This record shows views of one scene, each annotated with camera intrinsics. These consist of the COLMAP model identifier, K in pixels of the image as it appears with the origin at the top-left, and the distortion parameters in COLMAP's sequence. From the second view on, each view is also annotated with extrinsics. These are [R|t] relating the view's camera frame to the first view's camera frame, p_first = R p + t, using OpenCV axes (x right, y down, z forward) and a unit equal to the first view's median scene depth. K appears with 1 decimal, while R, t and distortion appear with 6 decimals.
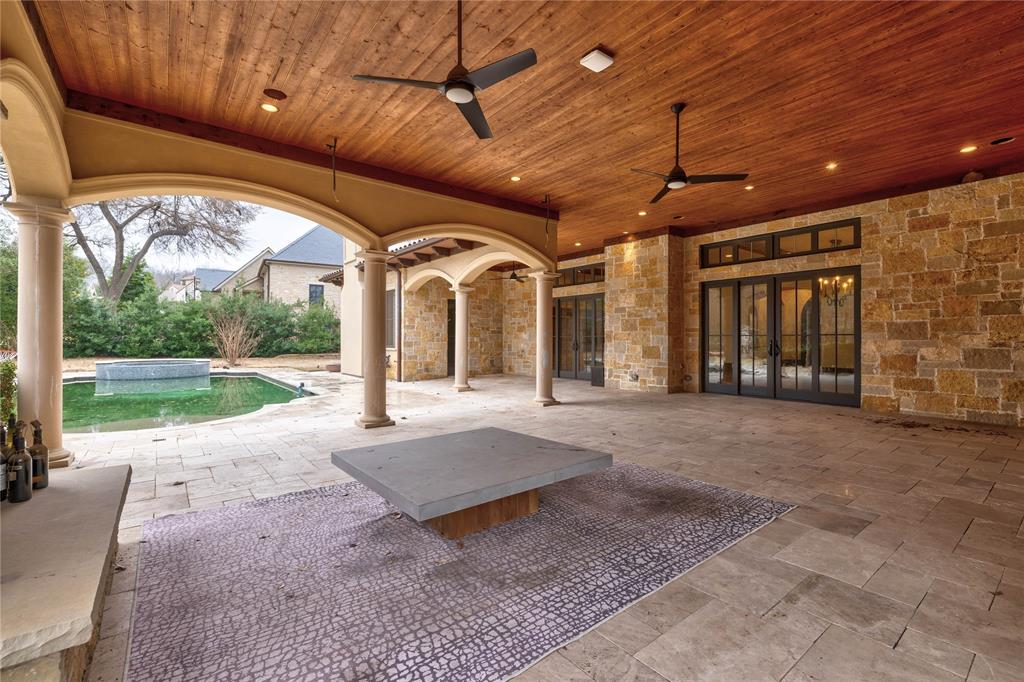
lens RADIAL K [[444.7, 0, 522.0], [0, 444.7, 337.3], [0, 0, 1]] dist [0.002495, -0.000056]
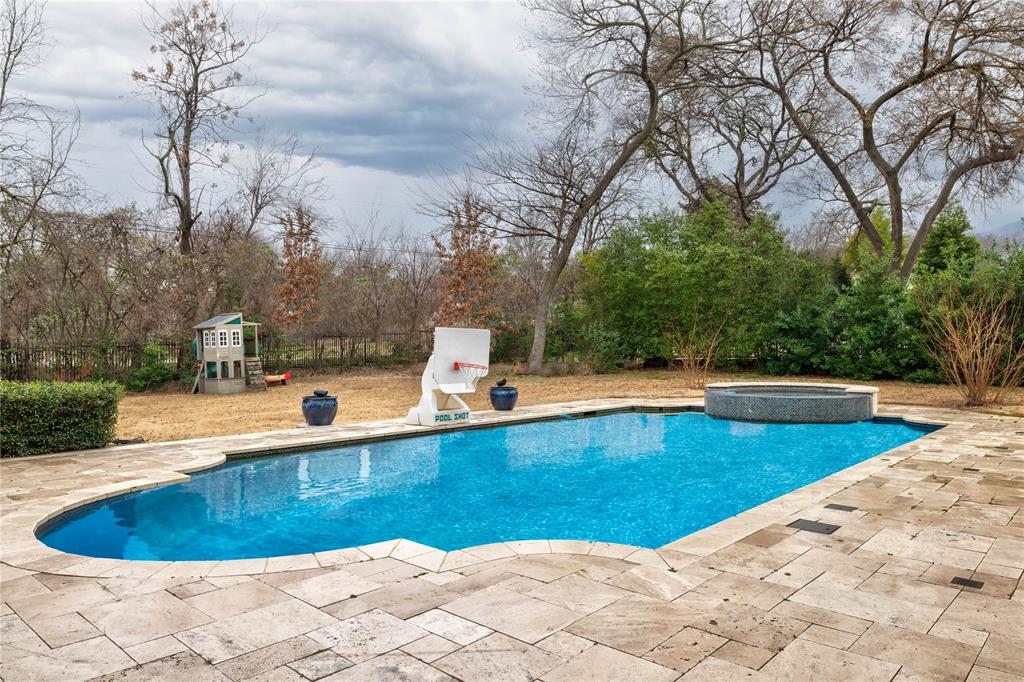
lens RADIAL K [[686.7, 0, 503.1], [0, 686.7, 345.6], [0, 0, 1]] dist [0.011632, 0.005755]
pose [[0.152007, -0.007148, -0.988354, -0.024702], [0.007912, 0.999951, -0.006015, 0.004647], [0.988348, -0.006906, 0.152056, 0.639549]]
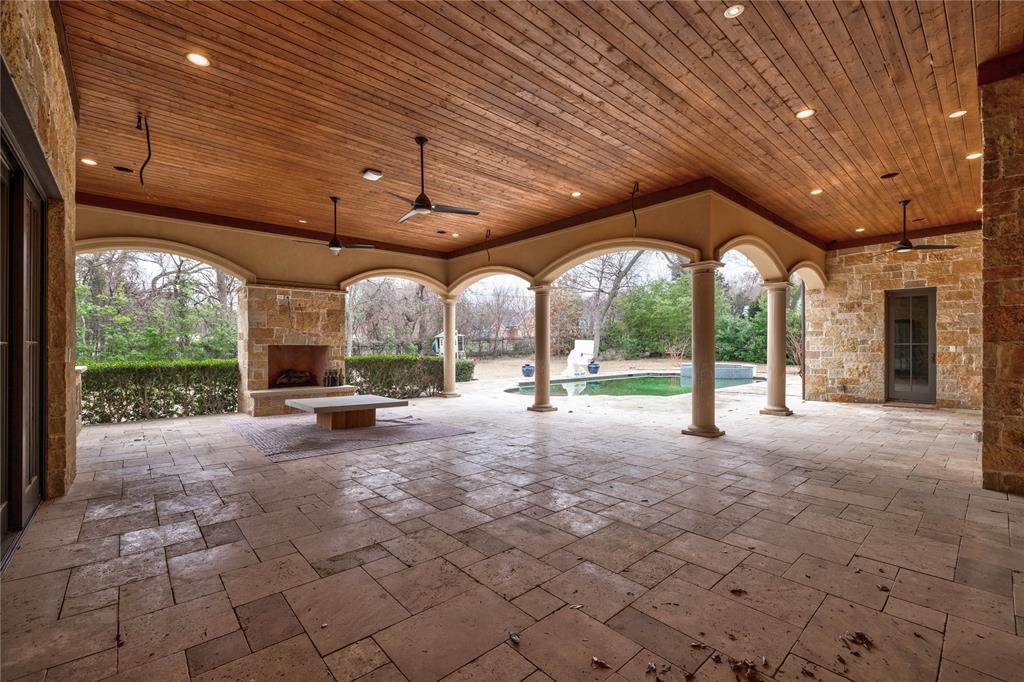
lens RADIAL K [[430.4, 0, 508.2], [0, 430.4, 347.3], [0, 0, 1]] dist [-0.002170, 0.000068]
pose [[0.053144, -0.000251, -0.998587, 0.498866], [0.004288, 0.999991, -0.000023, -0.000170], [0.998578, -0.004280, 0.053145, 0.401537]]
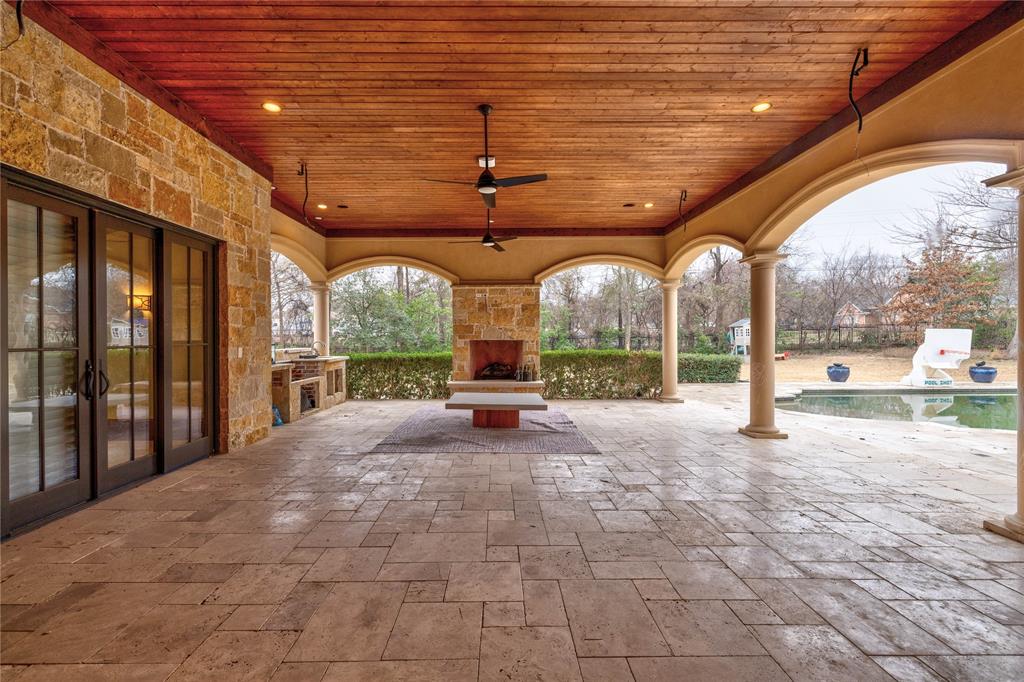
lens RADIAL K [[444.7, 0, 506.4], [0, 444.7, 337.9], [0, 0, 1]] dist [0.002495, -0.000056]
pose [[-0.609068, 0.001826, -0.793116, 0.379199], [0.005508, 0.999983, -0.001927, -0.006818], [0.793099, -0.005542, -0.609068, 0.561825]]
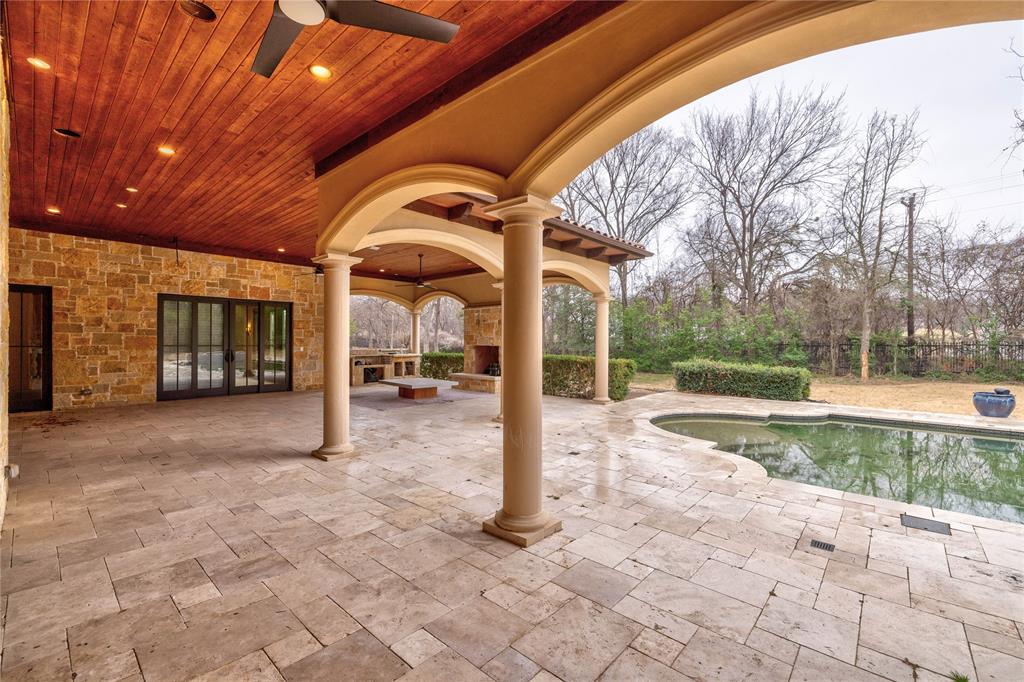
lens RADIAL K [[444.7, 0, 511.6], [0, 444.7, 341.8], [0, 0, 1]] dist [0.002495, -0.000056]
pose [[-0.987339, -0.007154, -0.158462, -0.069859], [-0.006507, 0.999968, -0.004602, -0.009133], [0.158490, -0.003513, -0.987354, 1.102408]]
